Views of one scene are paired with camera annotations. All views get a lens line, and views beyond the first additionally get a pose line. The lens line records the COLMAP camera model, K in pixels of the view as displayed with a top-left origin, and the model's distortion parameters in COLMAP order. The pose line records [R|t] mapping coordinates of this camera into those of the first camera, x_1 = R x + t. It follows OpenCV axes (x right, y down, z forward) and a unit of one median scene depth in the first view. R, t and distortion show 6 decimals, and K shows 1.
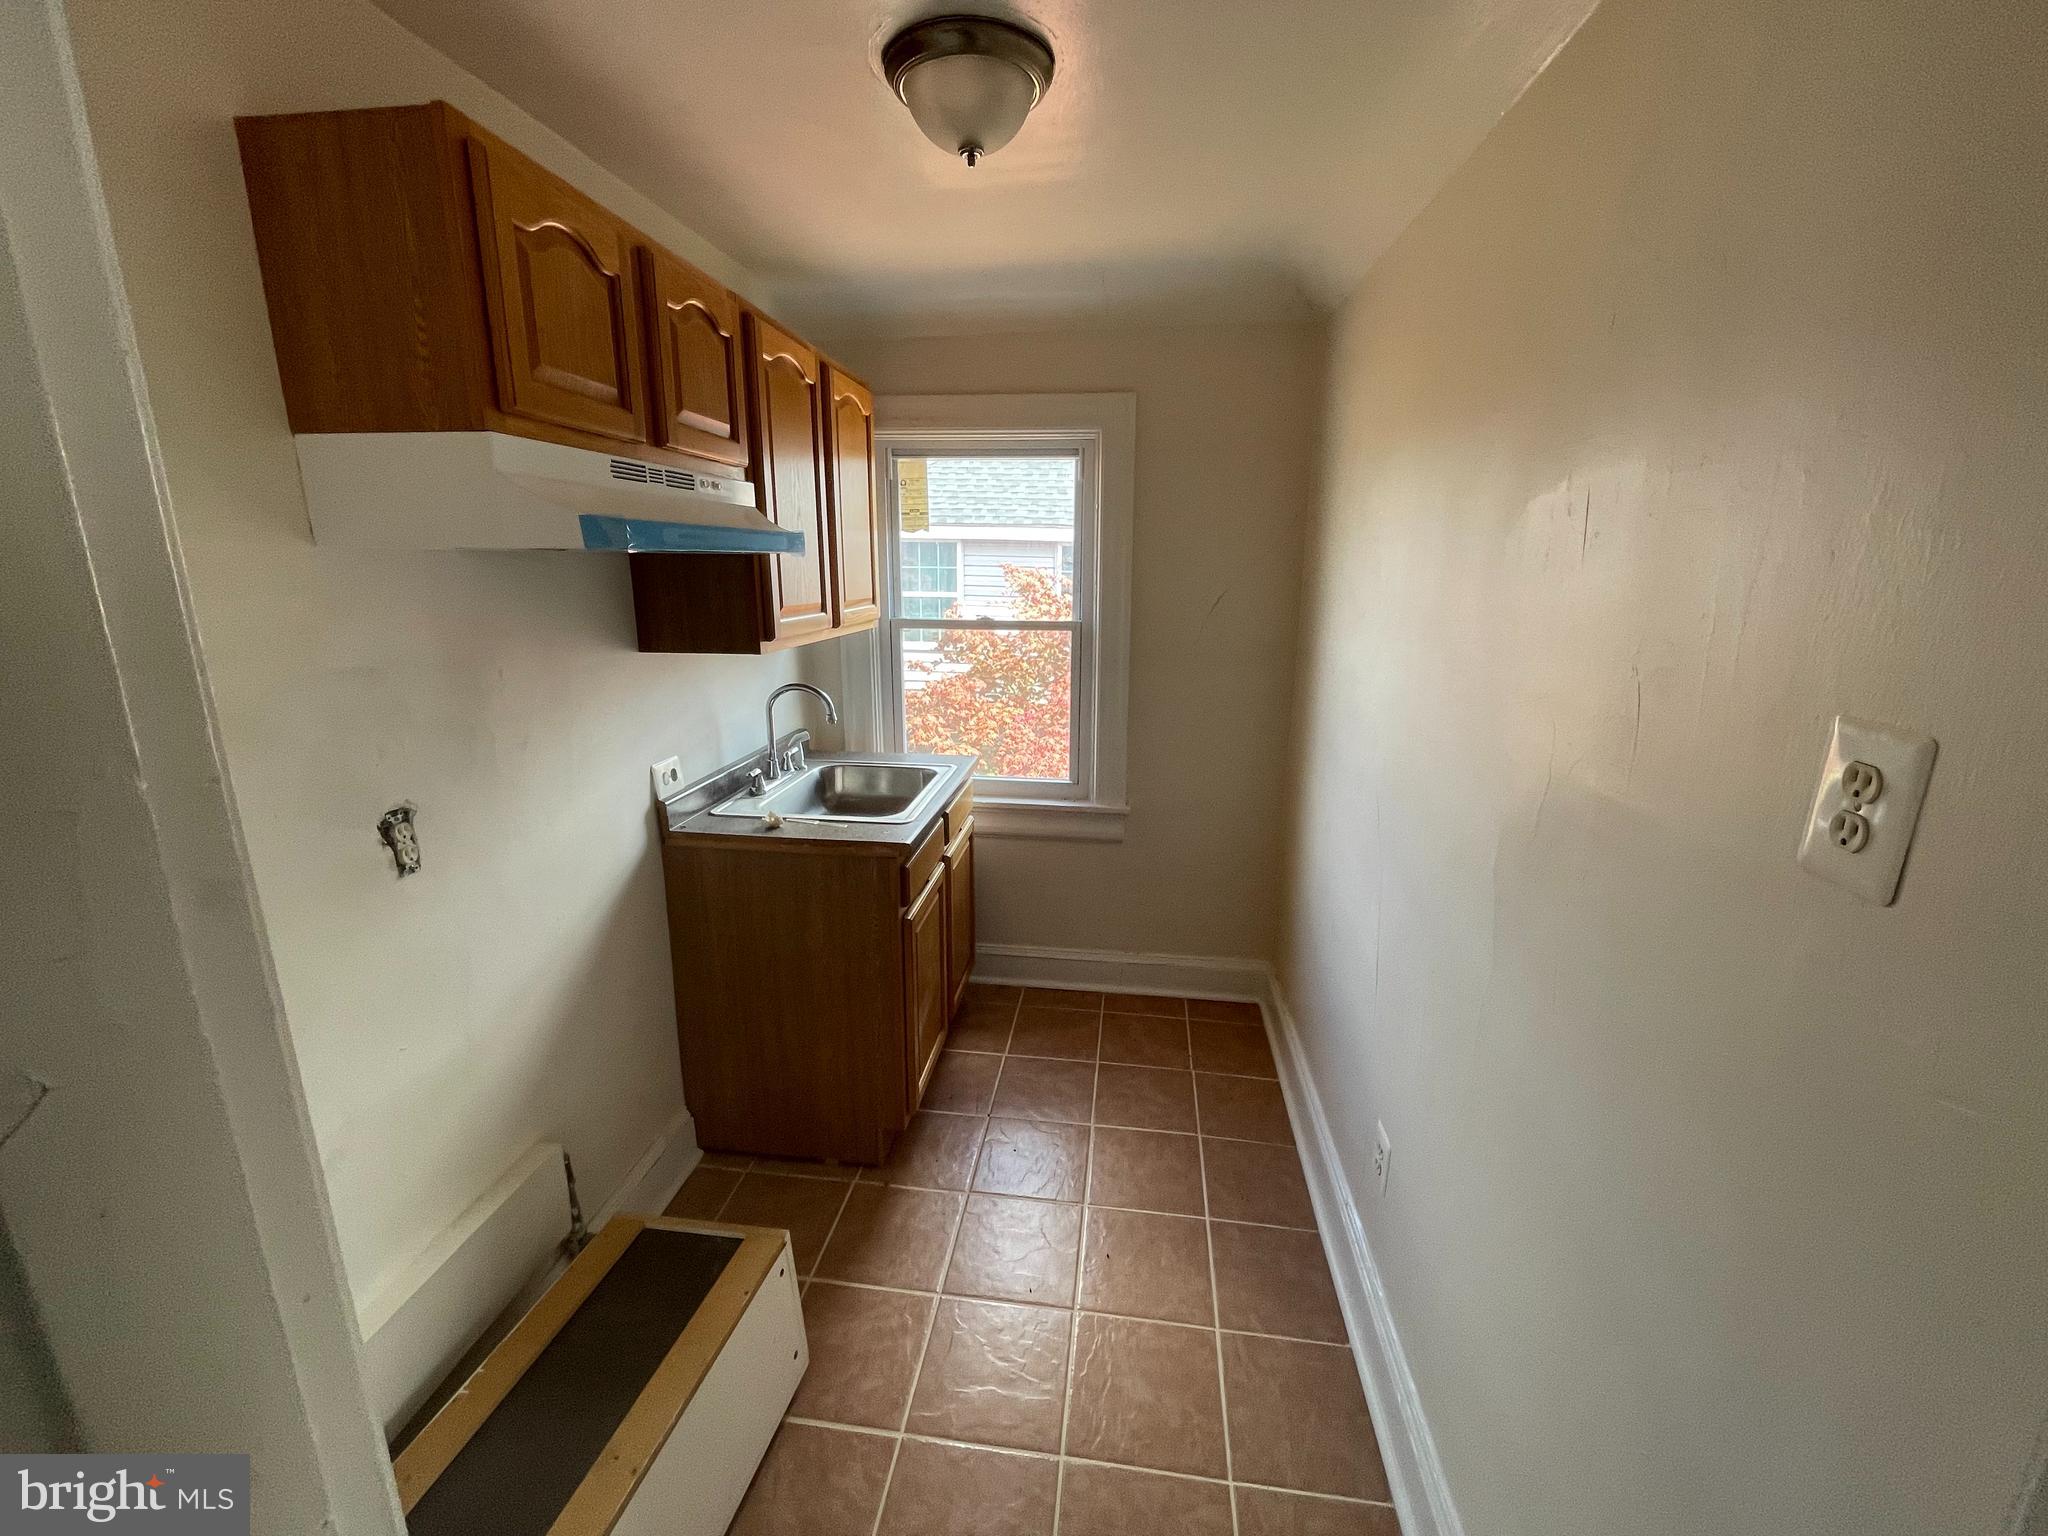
lens RADIAL K [[830.4, 0, 1028.6], [0, 830.4, 763.5], [0, 0, 1]] dist [-0.003008, -0.000547]
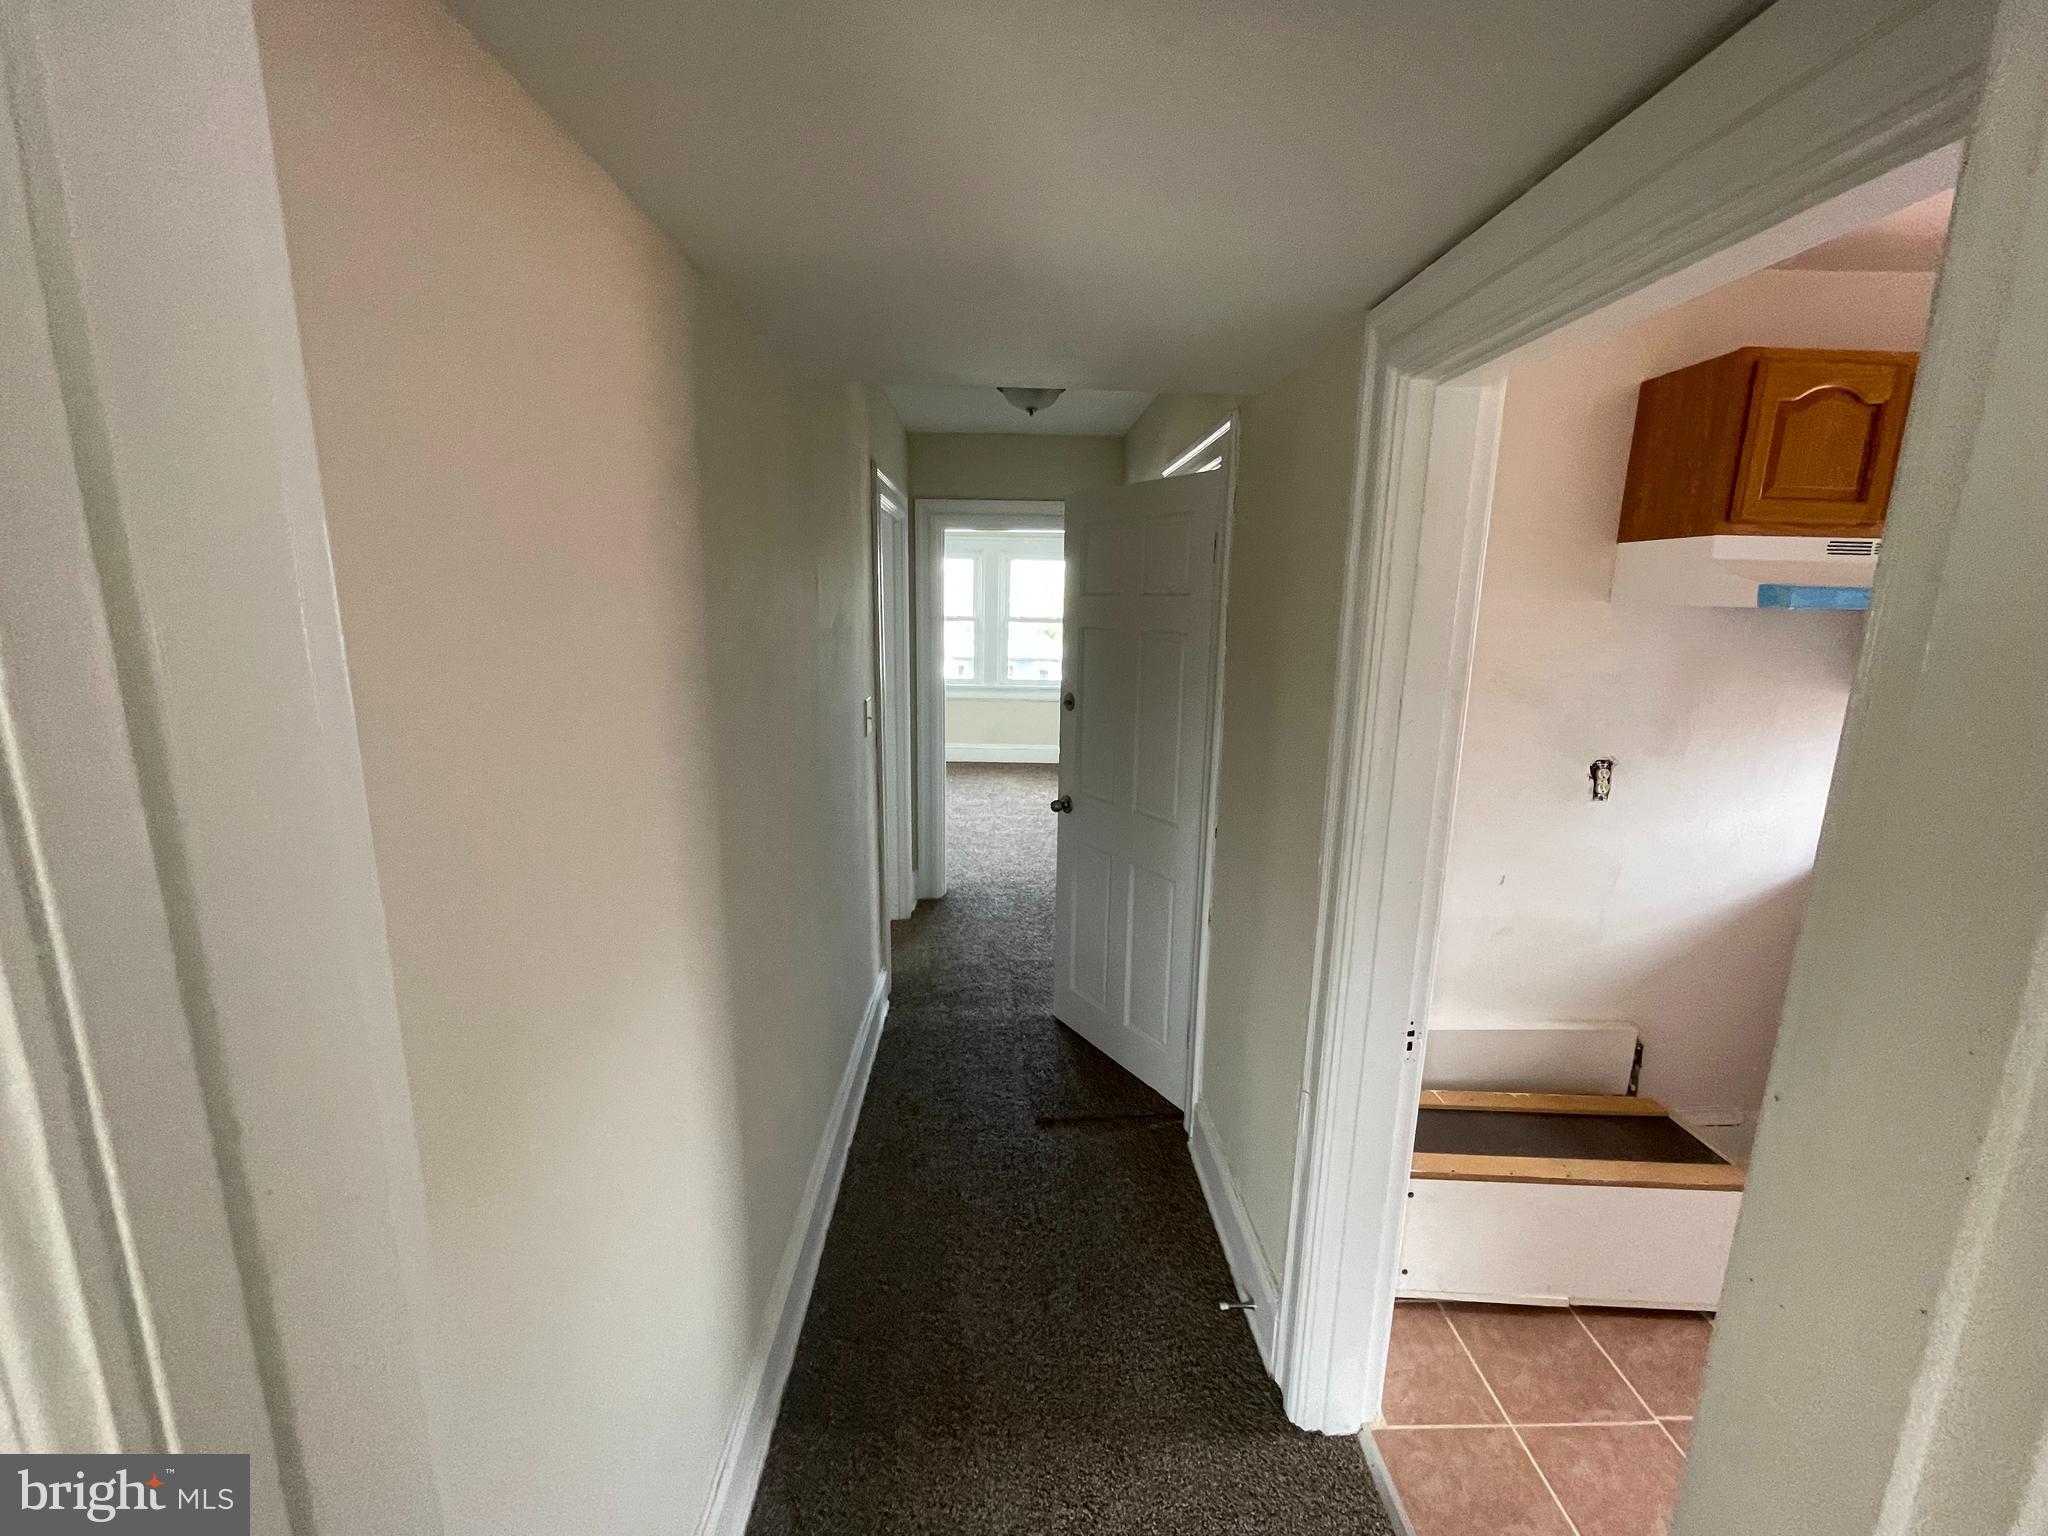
lens RADIAL K [[830.4, 0, 1028.6], [0, 830.4, 763.5], [0, 0, 1]] dist [-0.003008, -0.000547]
pose [[0.145794, 0.195401, -0.969826, 0.688459], [-0.249044, 0.955980, 0.155173, 0.093606], [0.957456, 0.218906, 0.188039, -0.419536]]
